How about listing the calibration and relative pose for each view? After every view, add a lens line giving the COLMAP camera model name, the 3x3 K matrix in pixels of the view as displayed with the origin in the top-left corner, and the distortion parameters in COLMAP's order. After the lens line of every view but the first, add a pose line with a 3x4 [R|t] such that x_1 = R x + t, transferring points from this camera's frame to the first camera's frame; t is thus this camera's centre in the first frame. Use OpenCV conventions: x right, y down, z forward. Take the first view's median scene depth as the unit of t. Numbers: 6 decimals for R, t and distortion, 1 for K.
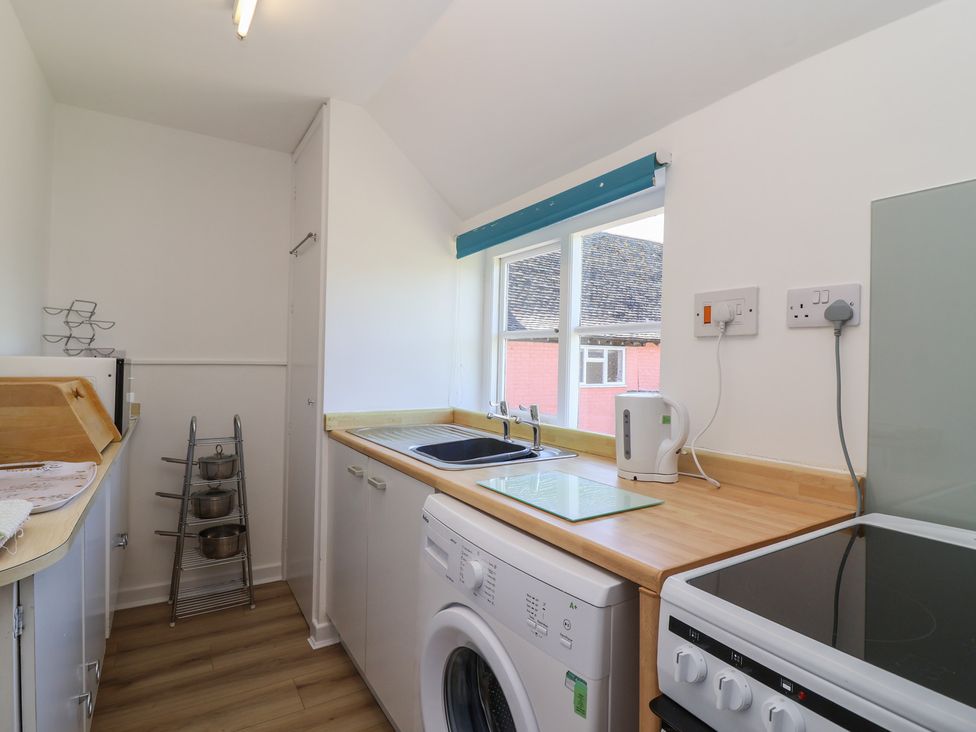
lens RADIAL K [[529.6, 0, 490.1], [0, 529.6, 364.2], [0, 0, 1]] dist [0.001592, -0.013892]
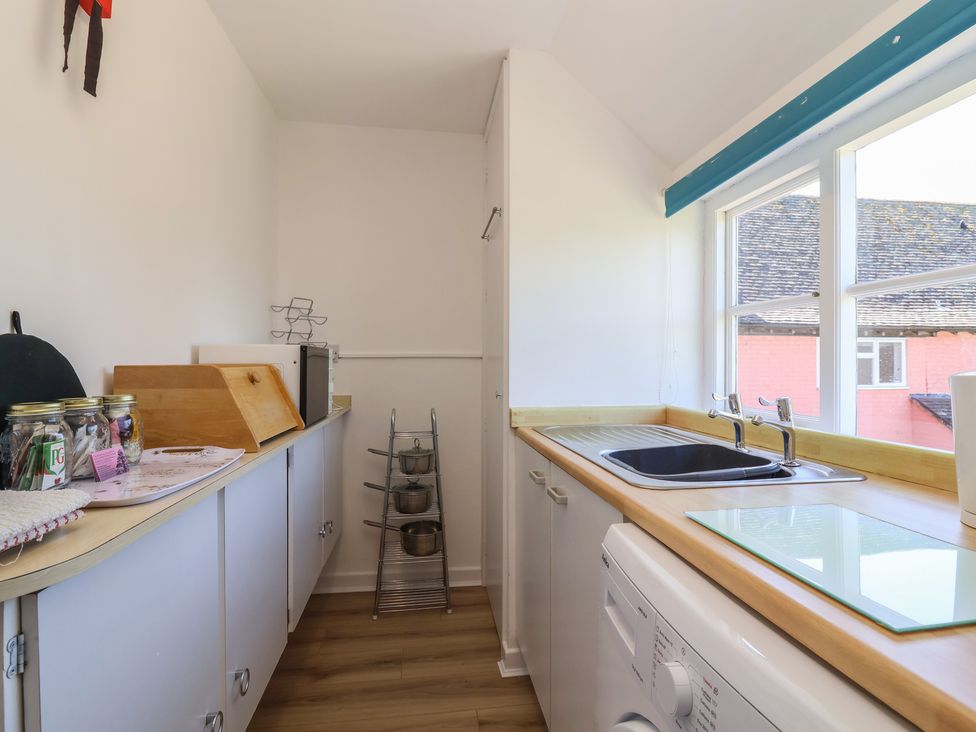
lens RADIAL K [[529.6, 0, 488.2], [0, 529.6, 351.4], [0, 0, 1]] dist [0.001592, -0.013892]
pose [[0.915704, -0.021398, -0.401283, 0.008288], [0.009949, 0.999482, -0.030593, 0.026042], [0.401730, 0.024022, 0.915443, 0.176958]]
